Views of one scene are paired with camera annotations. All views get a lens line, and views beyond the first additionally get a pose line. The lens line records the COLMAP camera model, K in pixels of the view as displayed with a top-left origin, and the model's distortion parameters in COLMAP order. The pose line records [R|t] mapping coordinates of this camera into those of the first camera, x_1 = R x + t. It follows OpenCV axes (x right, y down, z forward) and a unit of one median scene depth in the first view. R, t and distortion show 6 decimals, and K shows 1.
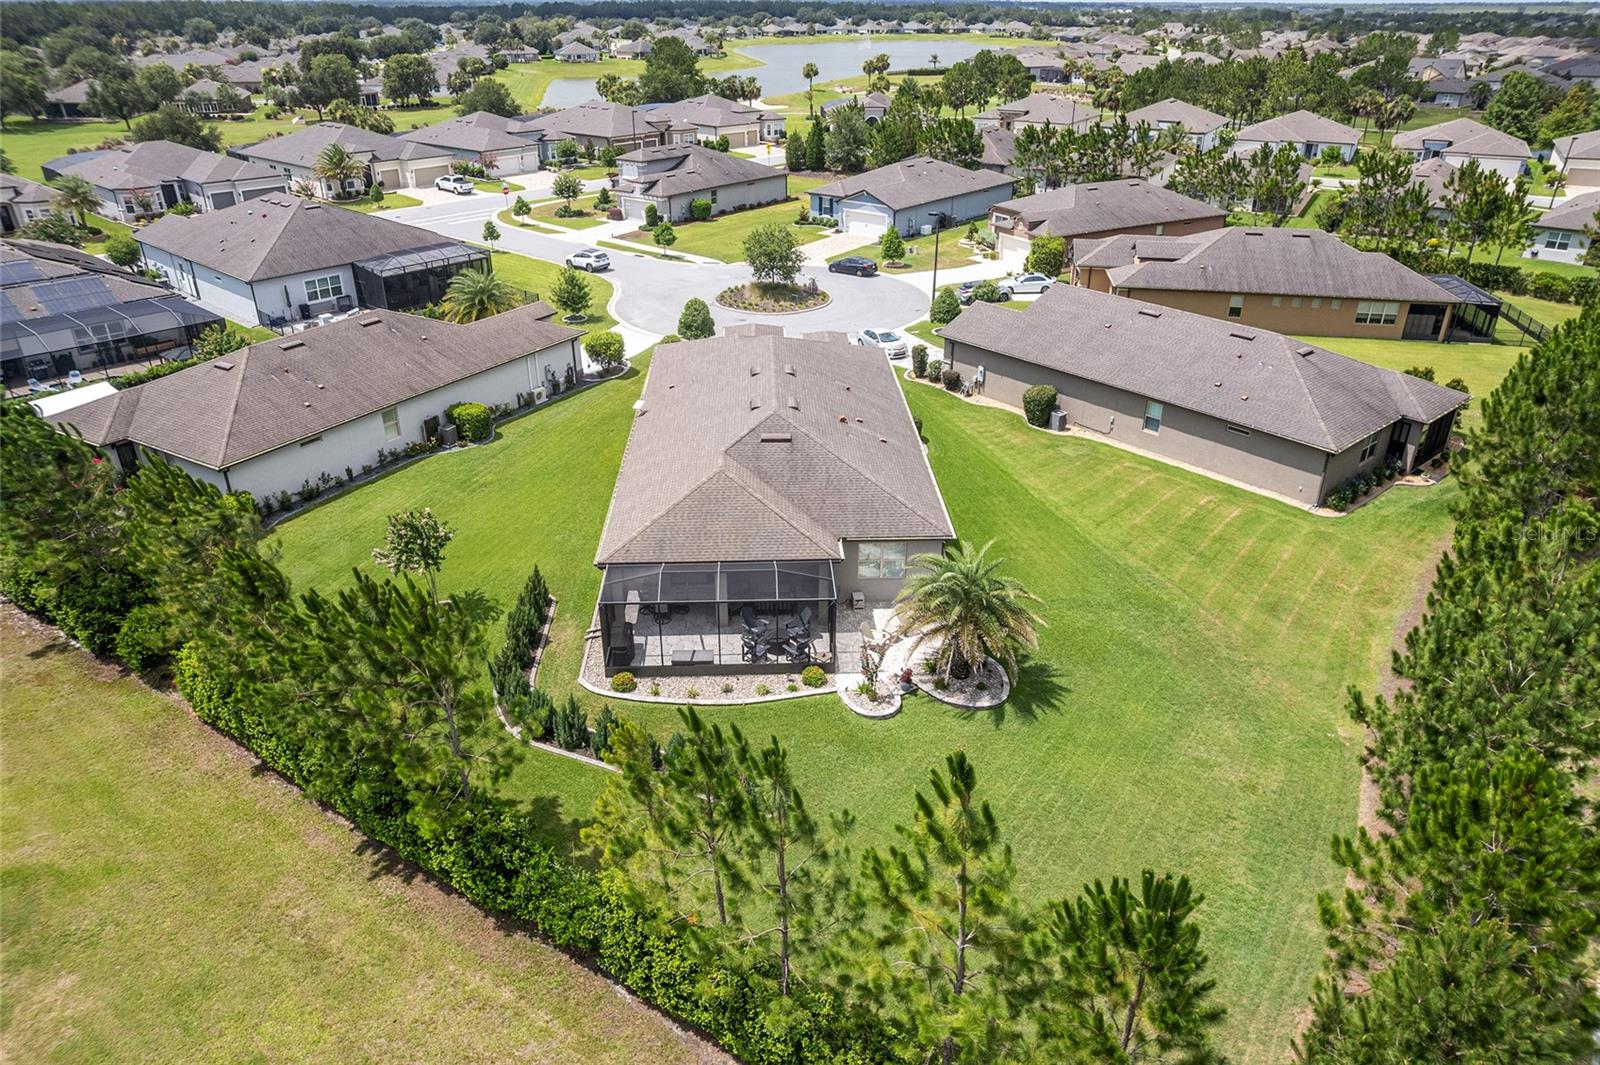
lens RADIAL K [[1058.7, 0, 800.0], [0, 1058.7, 532.5], [0, 0, 1]] dist [-0.083326, 0.079580]
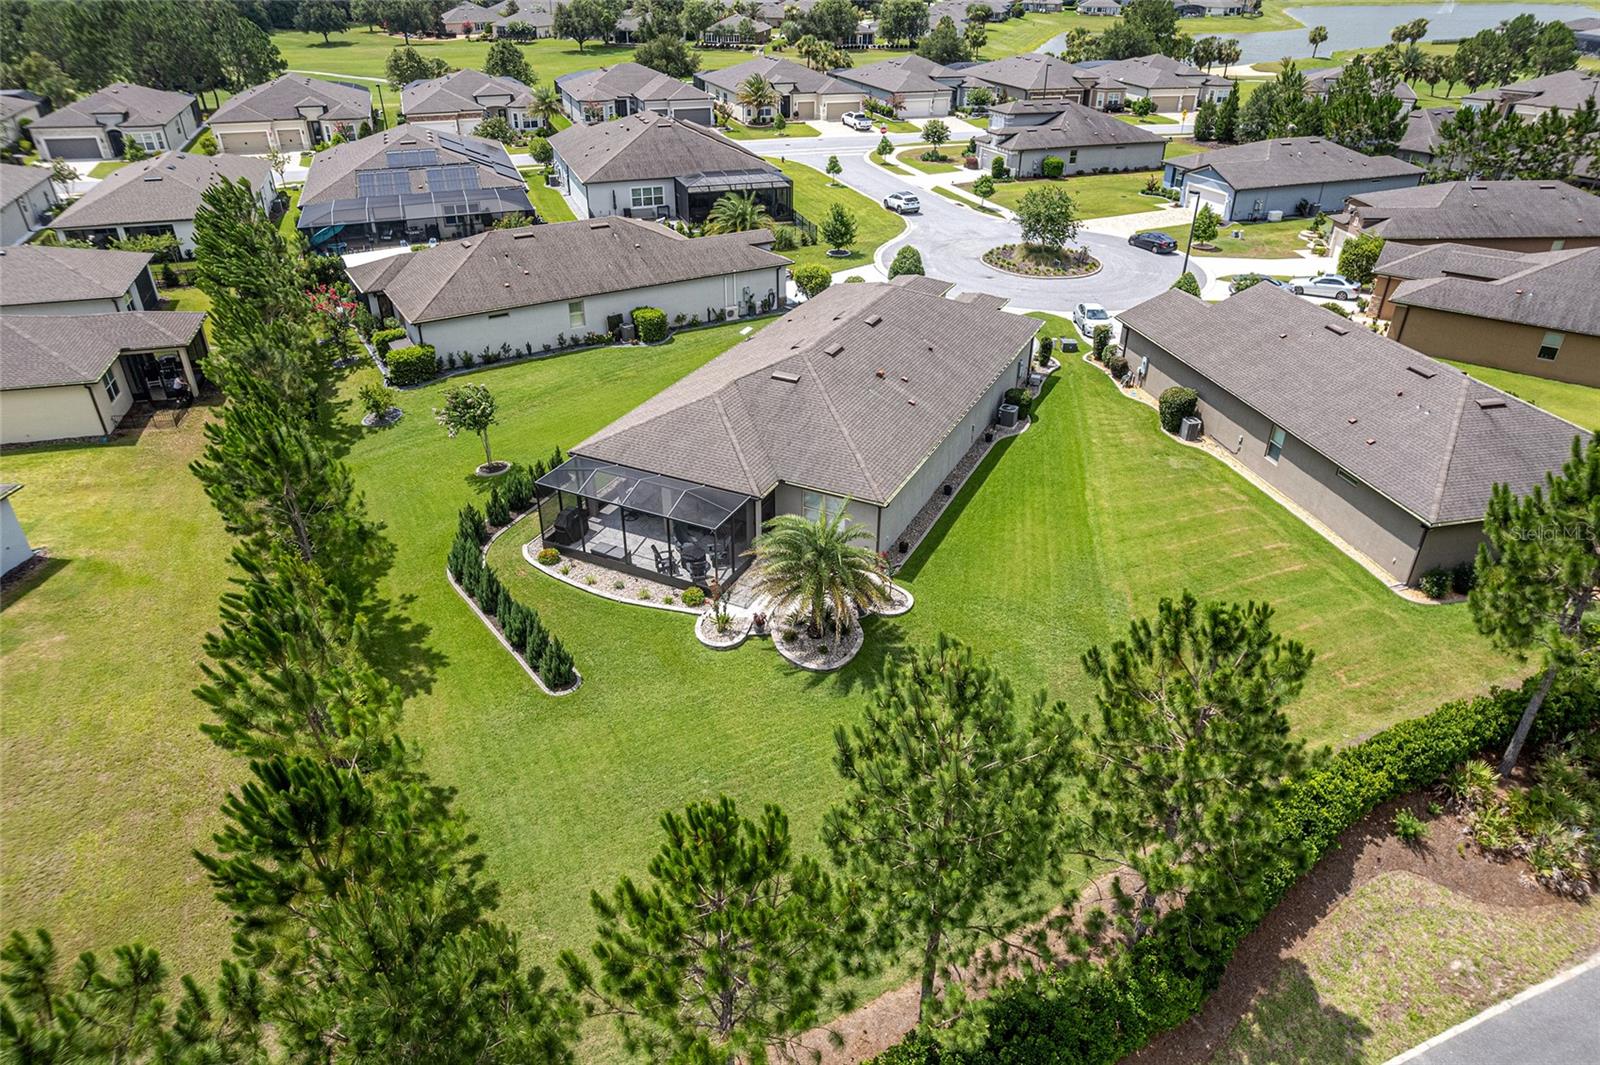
lens RADIAL K [[1016.0, 0, 800.0], [0, 1016.0, 532.5], [0, 0, 1]] dist [-0.081052, 0.068841]
pose [[0.884882, 0.242285, -0.397846, 0.224851], [-0.219544, 0.970199, 0.102537, -0.024699], [0.410833, -0.003388, 0.911704, 0.050586]]
